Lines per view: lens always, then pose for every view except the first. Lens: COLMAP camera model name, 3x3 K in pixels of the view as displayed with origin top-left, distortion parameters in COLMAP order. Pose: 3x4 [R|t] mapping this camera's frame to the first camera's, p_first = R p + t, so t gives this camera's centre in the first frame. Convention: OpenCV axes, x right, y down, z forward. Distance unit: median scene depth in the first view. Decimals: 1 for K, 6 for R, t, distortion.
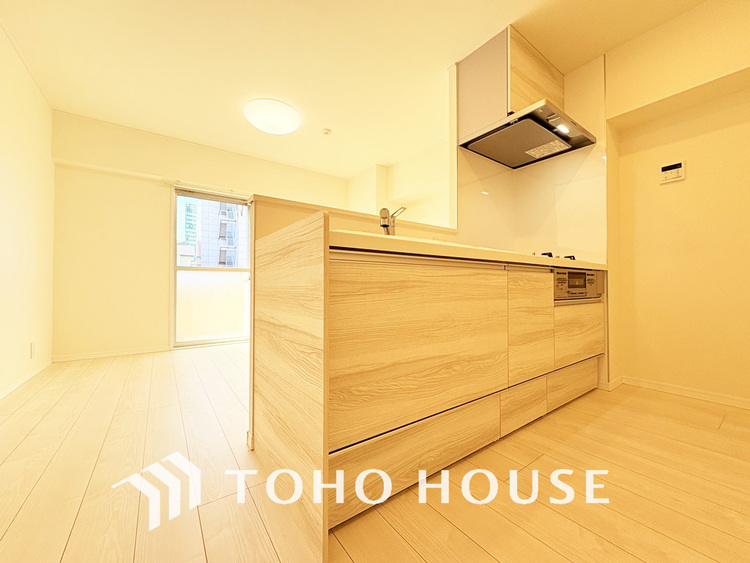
lens RADIAL K [[298.5, 0, 376.3], [0, 298.5, 281.5], [0, 0, 1]] dist [0.000971, 0.000308]
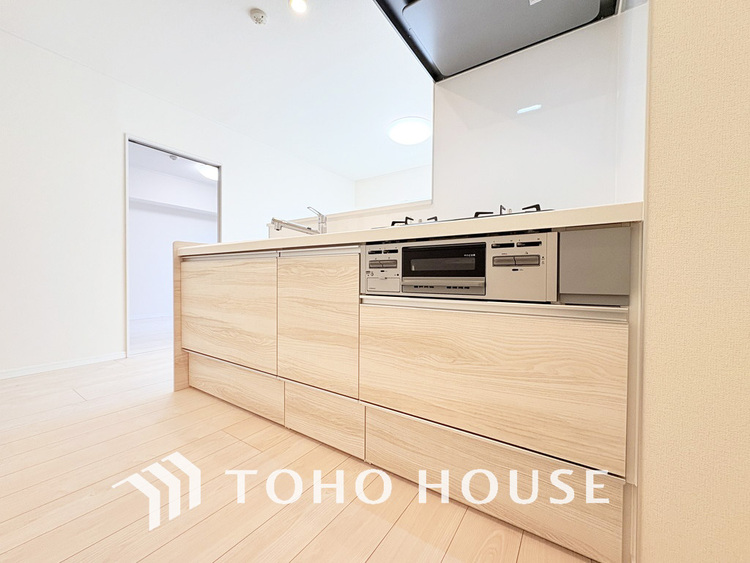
lens RADIAL K [[298.5, 0, 376.0], [0, 298.5, 281.6], [0, 0, 1]] dist [0.000971, 0.000308]
pose [[0.336302, 0.017243, -0.941596, 1.474861], [0.009016, 0.999728, 0.021527, 0.024075], [0.941711, -0.015729, 0.336055, 0.975984]]
